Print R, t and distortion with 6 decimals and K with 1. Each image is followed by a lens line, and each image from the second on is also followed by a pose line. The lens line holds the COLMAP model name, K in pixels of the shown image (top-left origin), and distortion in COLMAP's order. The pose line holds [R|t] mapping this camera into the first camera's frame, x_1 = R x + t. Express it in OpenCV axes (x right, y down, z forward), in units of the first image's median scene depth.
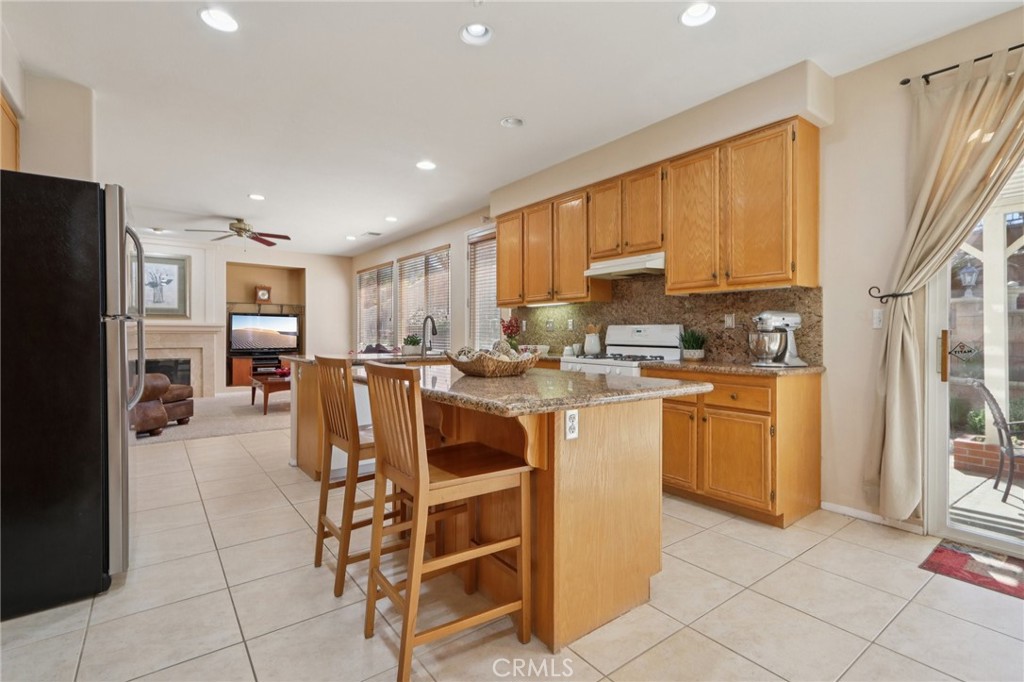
lens RADIAL K [[474.3, 0, 512.0], [0, 474.3, 341.0], [0, 0, 1]] dist [0.003094, 0.000637]
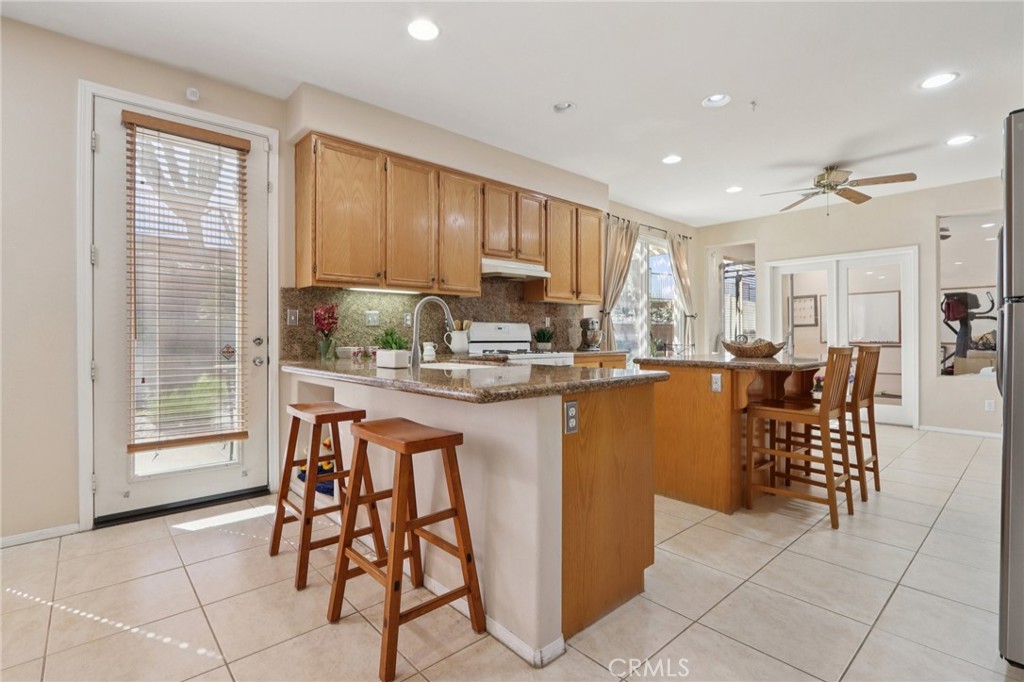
lens RADIAL K [[479.9, 0, 511.1], [0, 479.9, 336.5], [0, 0, 1]] dist [-0.013072, 0.000285]
pose [[-0.073049, -0.003675, 0.997322, -0.930241], [0.015176, 0.999873, 0.004796, -0.007223], [-0.997213, 0.015486, -0.072984, 1.150360]]
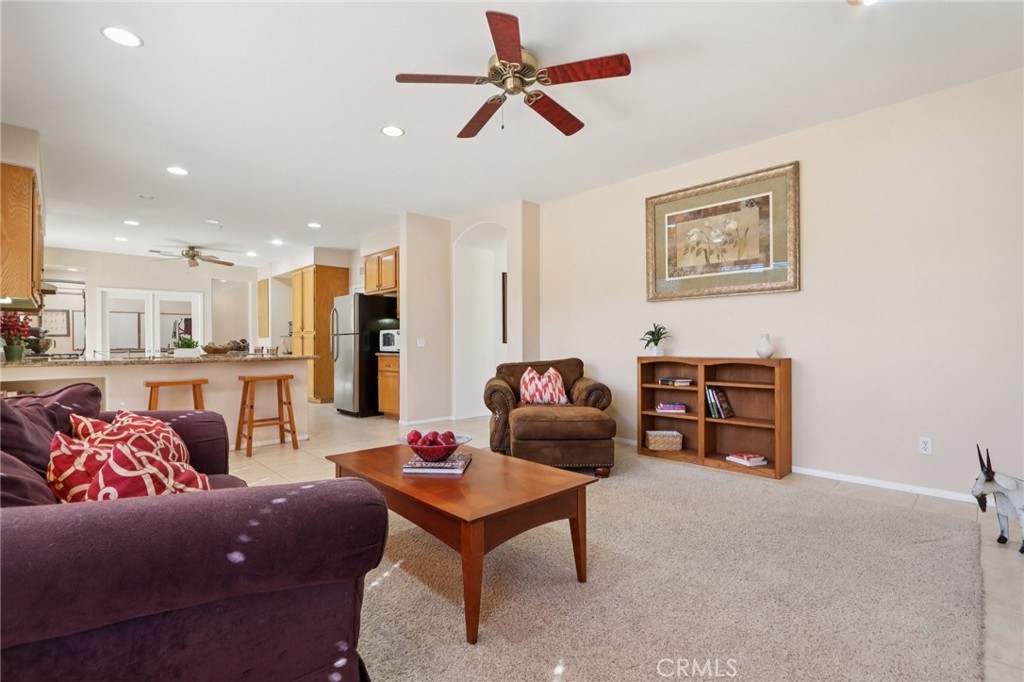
lens RADIAL K [[471.1, 0, 508.6], [0, 471.1, 342.9], [0, 0, 1]] dist [-0.007831, -0.000610]
pose [[-0.993756, 0.001466, -0.111569, -0.947581], [0.000107, 0.999926, 0.012178, -0.019142], [0.111578, 0.012090, -0.993682, 2.546128]]
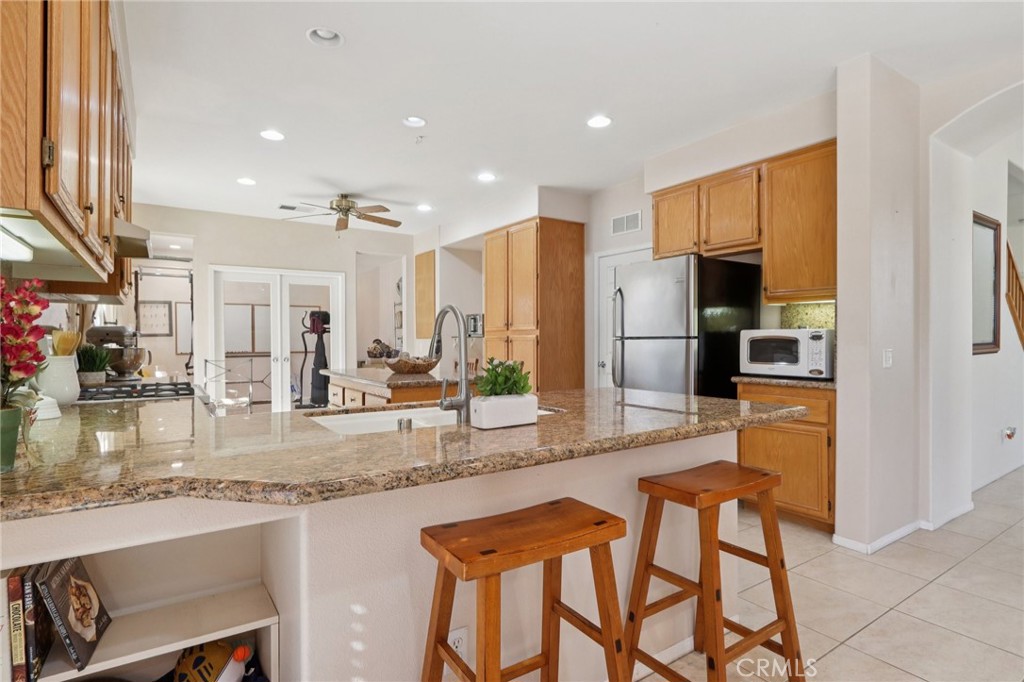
lens RADIAL K [[521.6, 0, 512.0], [0, 521.6, 341.0], [0, 0, 1]] dist [-0.015336, 0.000251]
pose [[-0.998213, 0.000528, 0.059757, -0.296229], [0.001577, 0.999846, 0.017505, -0.042269], [-0.059739, 0.017568, -0.998059, 1.682818]]
